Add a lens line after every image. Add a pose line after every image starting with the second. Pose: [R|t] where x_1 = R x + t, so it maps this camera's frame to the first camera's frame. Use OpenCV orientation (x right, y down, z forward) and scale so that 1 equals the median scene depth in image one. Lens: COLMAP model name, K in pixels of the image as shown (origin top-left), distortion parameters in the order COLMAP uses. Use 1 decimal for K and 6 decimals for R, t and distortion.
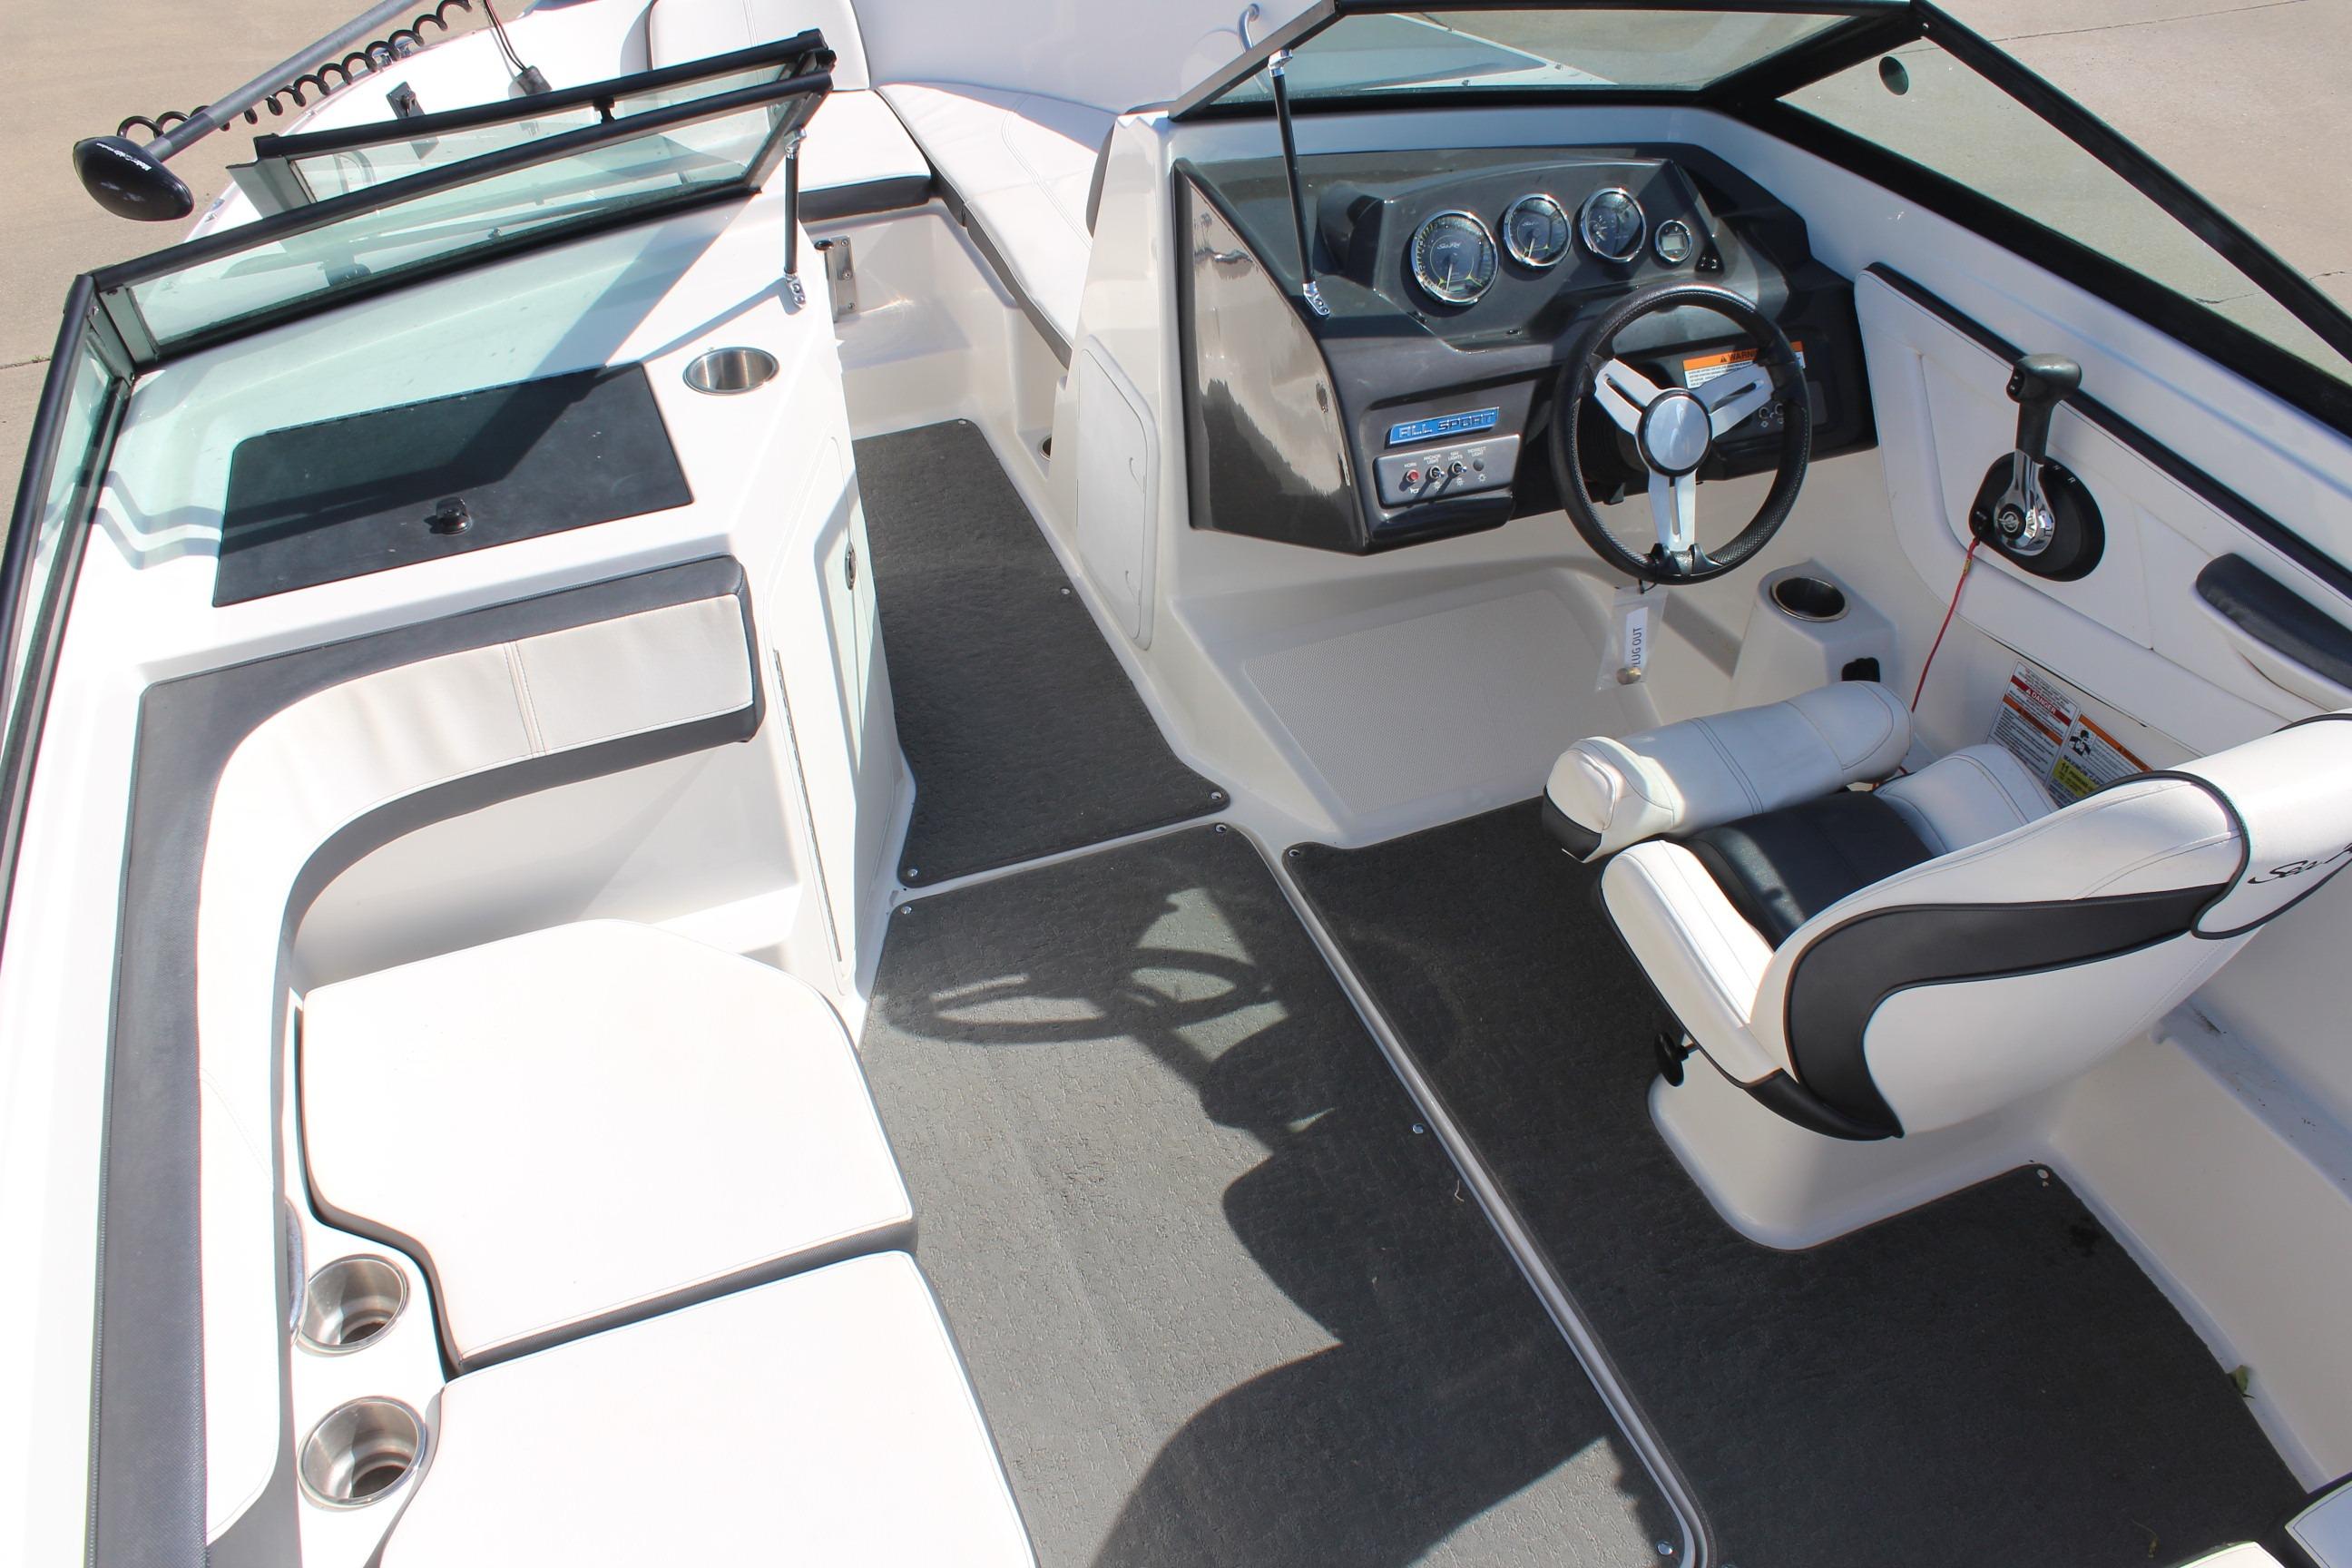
lens RADIAL K [[1883.3, 0, 1176.0], [0, 1883.3, 784.0], [0, 0, 1]] dist [-0.122877, 0.003188]
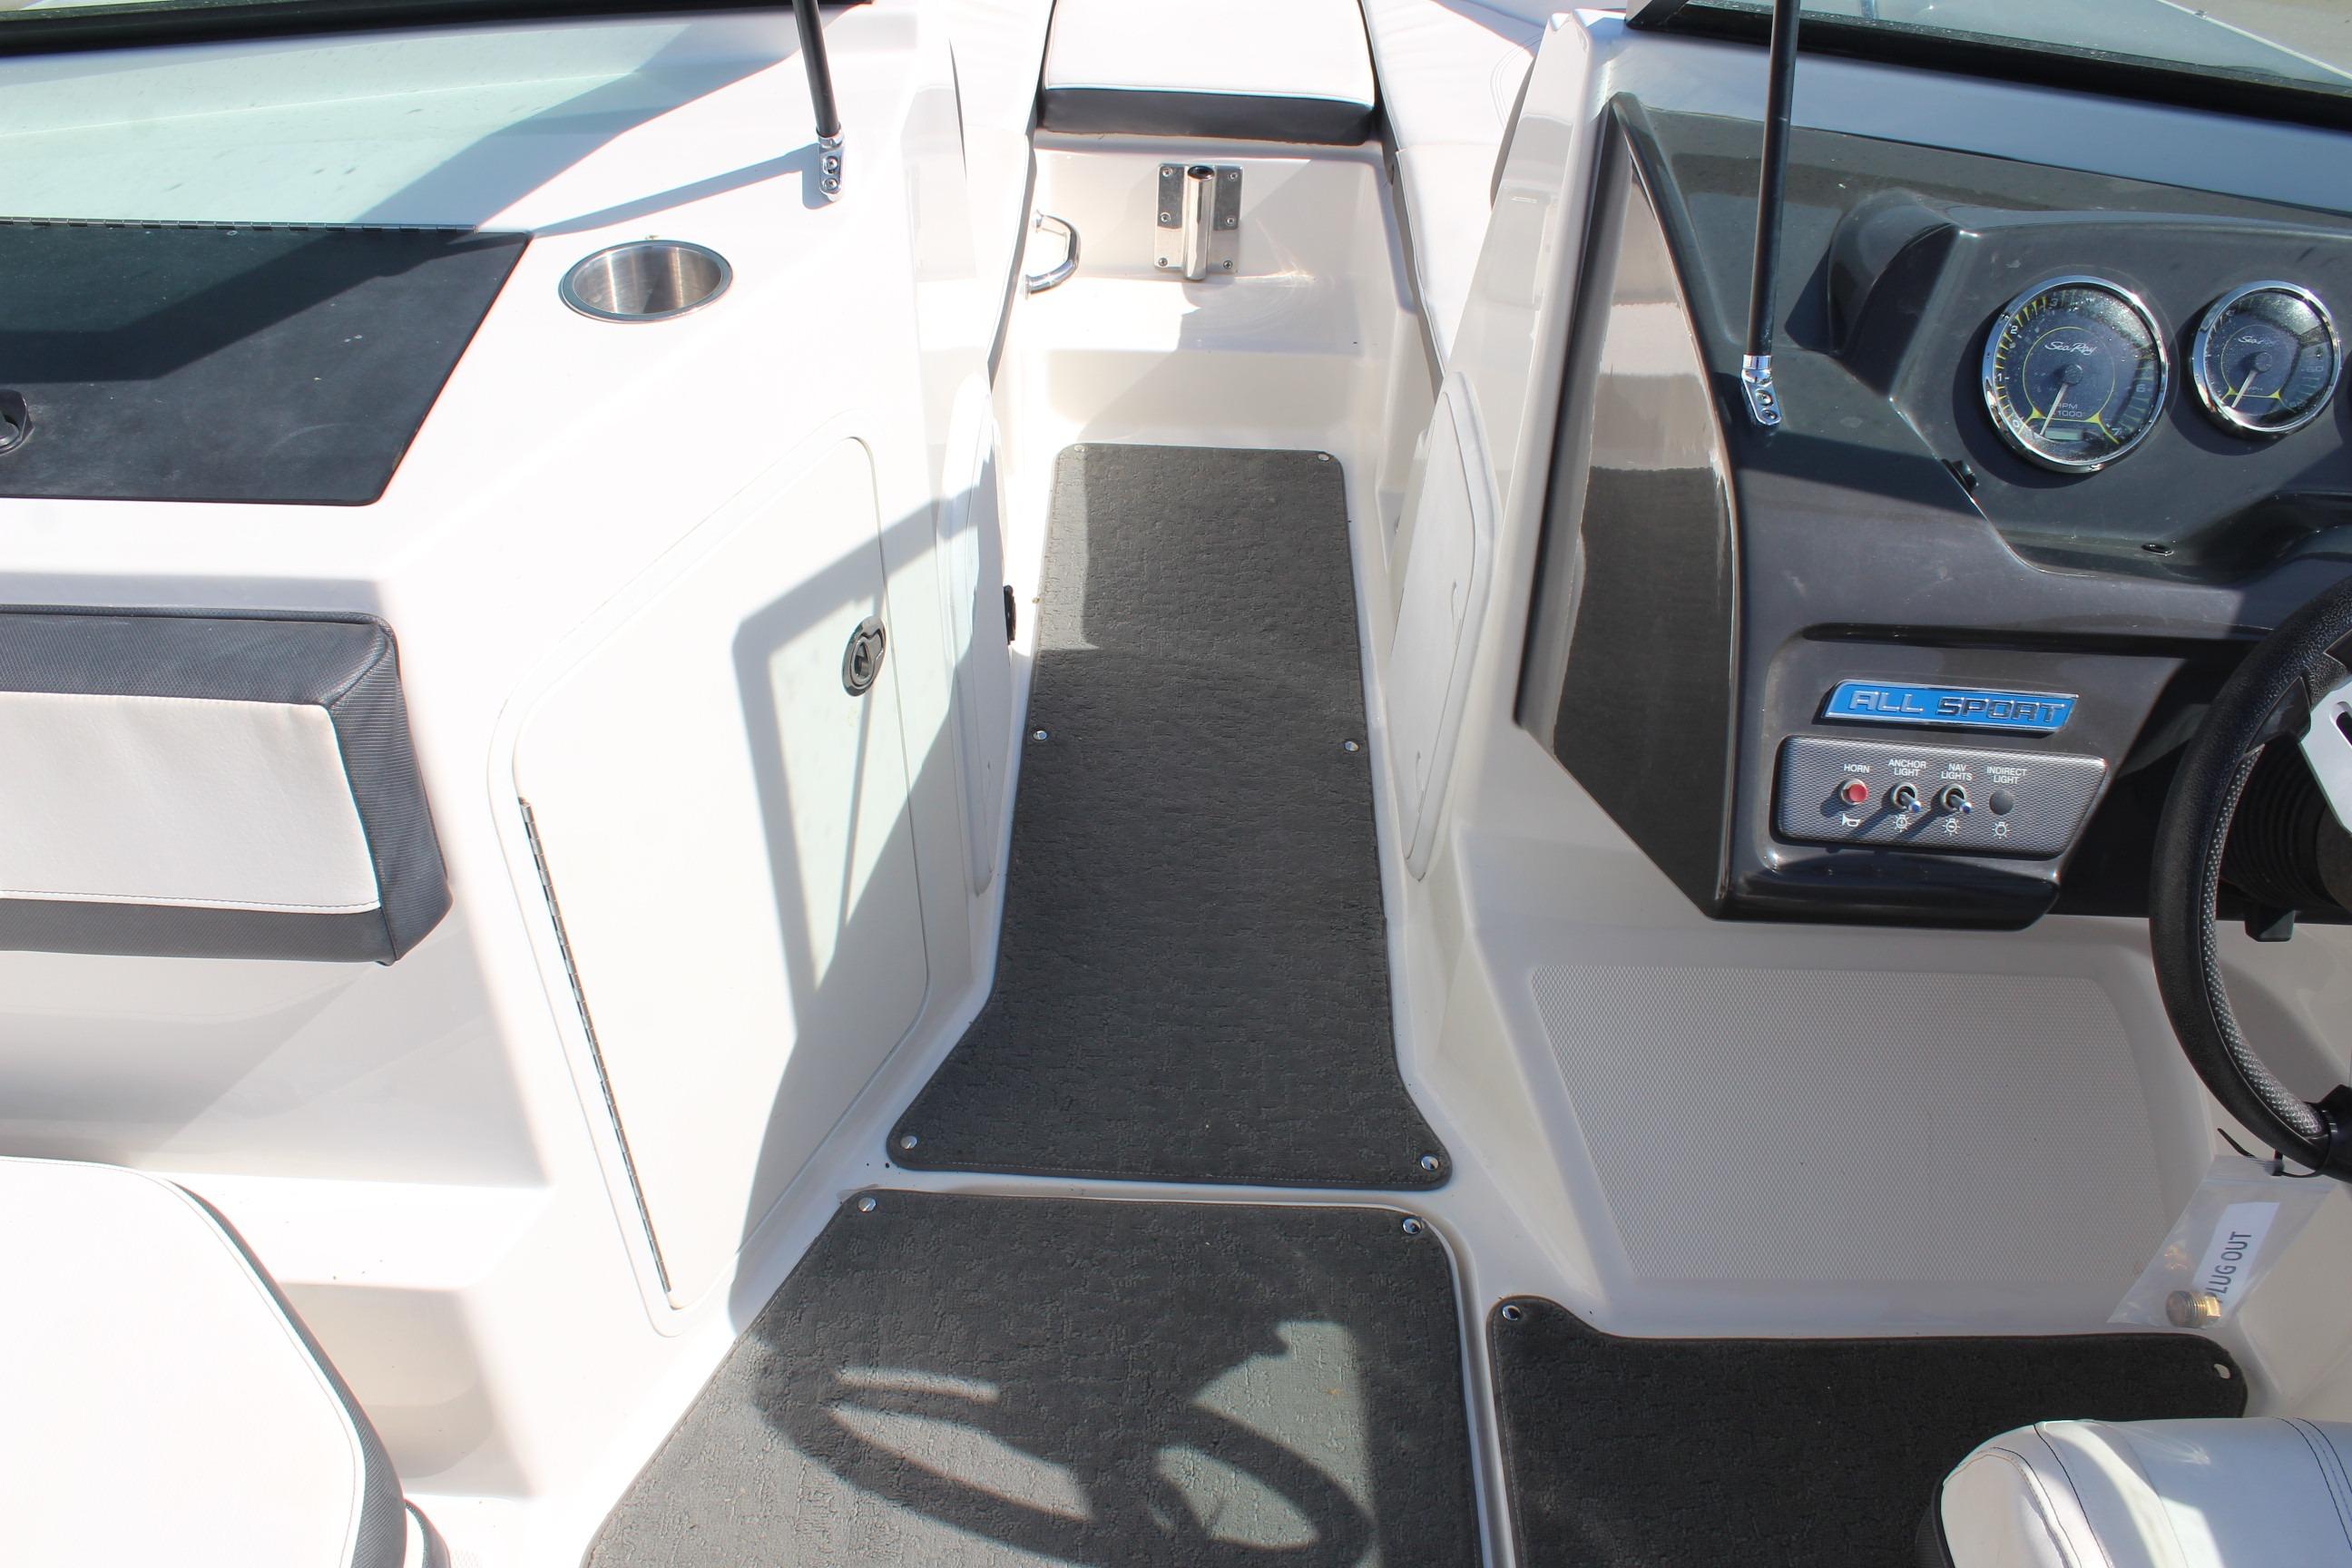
lens RADIAL K [[1894.8, 0, 1203.1], [0, 1894.8, 784.7], [0, 0, 1]] dist [-0.153370, 0.138823]
pose [[0.927586, 0.272651, -0.255432, 0.089496], [-0.273984, 0.961232, 0.031073, -0.130390], [0.254002, 0.041161, 0.966328, 0.476934]]
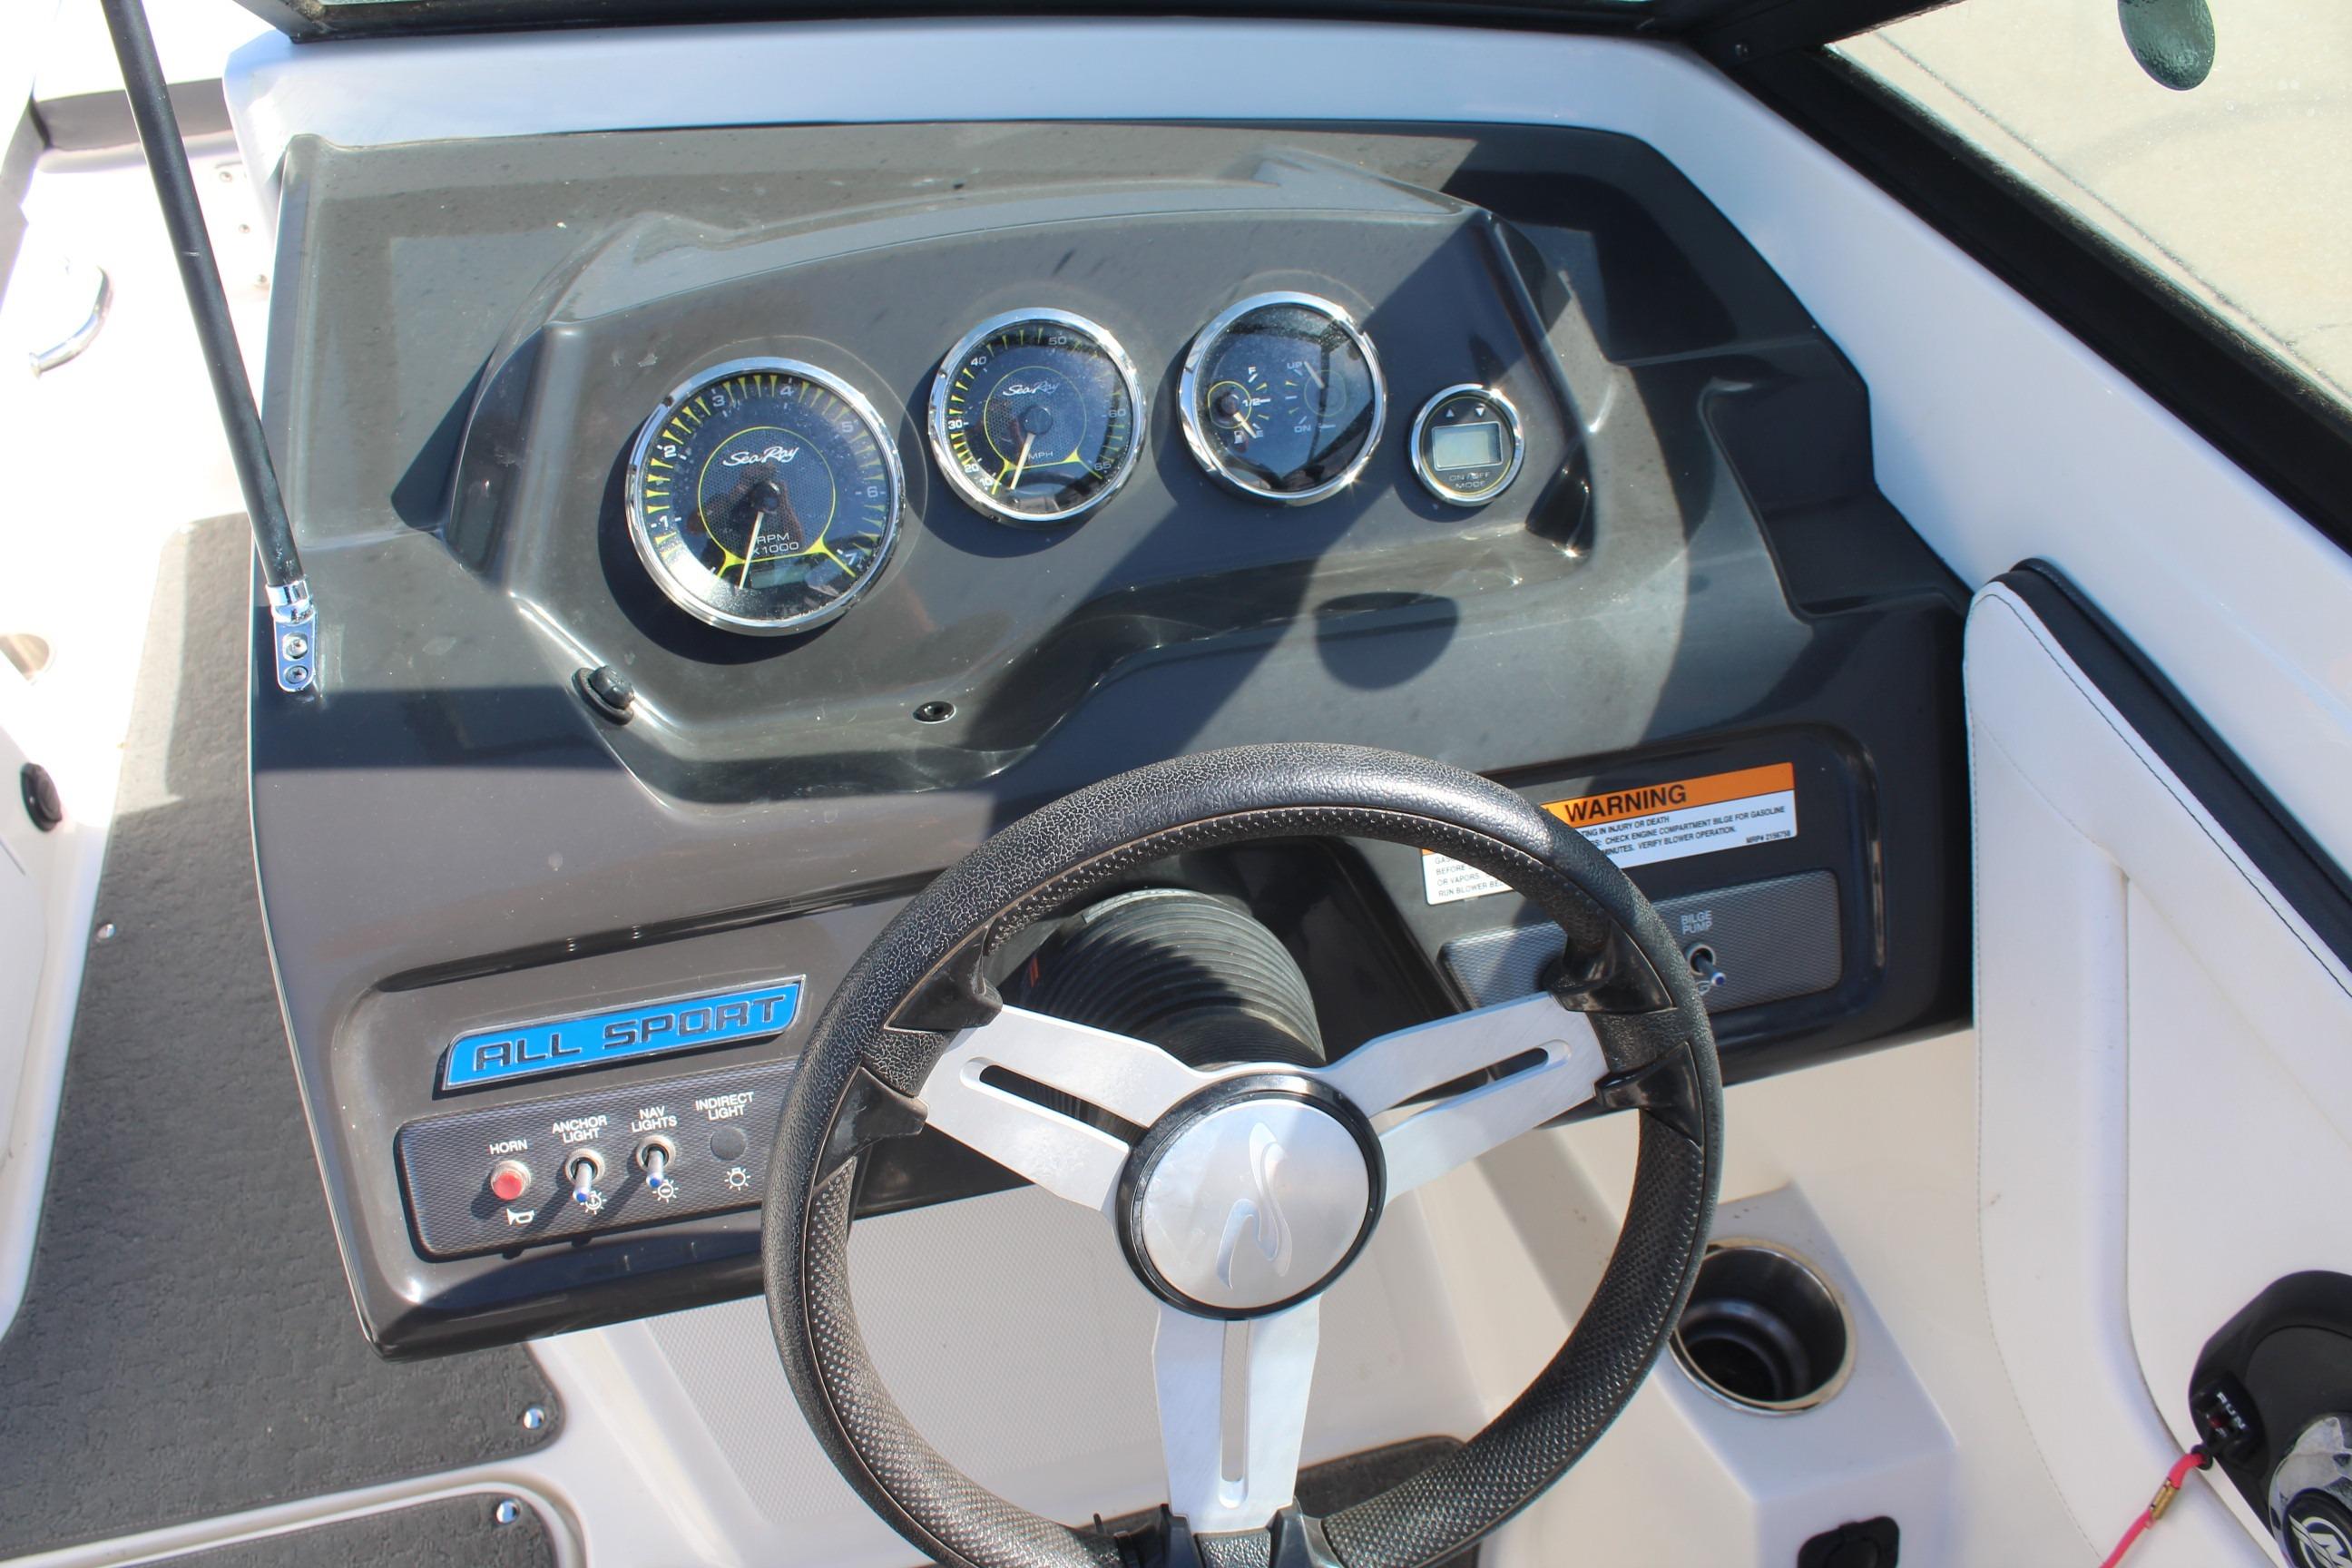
lens RADIAL K [[1879.2, 0, 1176.0], [0, 1879.2, 784.0], [0, 0, 1]] dist [-0.166574, 0.133831]
pose [[0.992190, 0.092510, -0.083665, 0.260559], [-0.083714, 0.991137, 0.103152, -0.272458], [0.092467, -0.095342, 0.991141, 0.658396]]
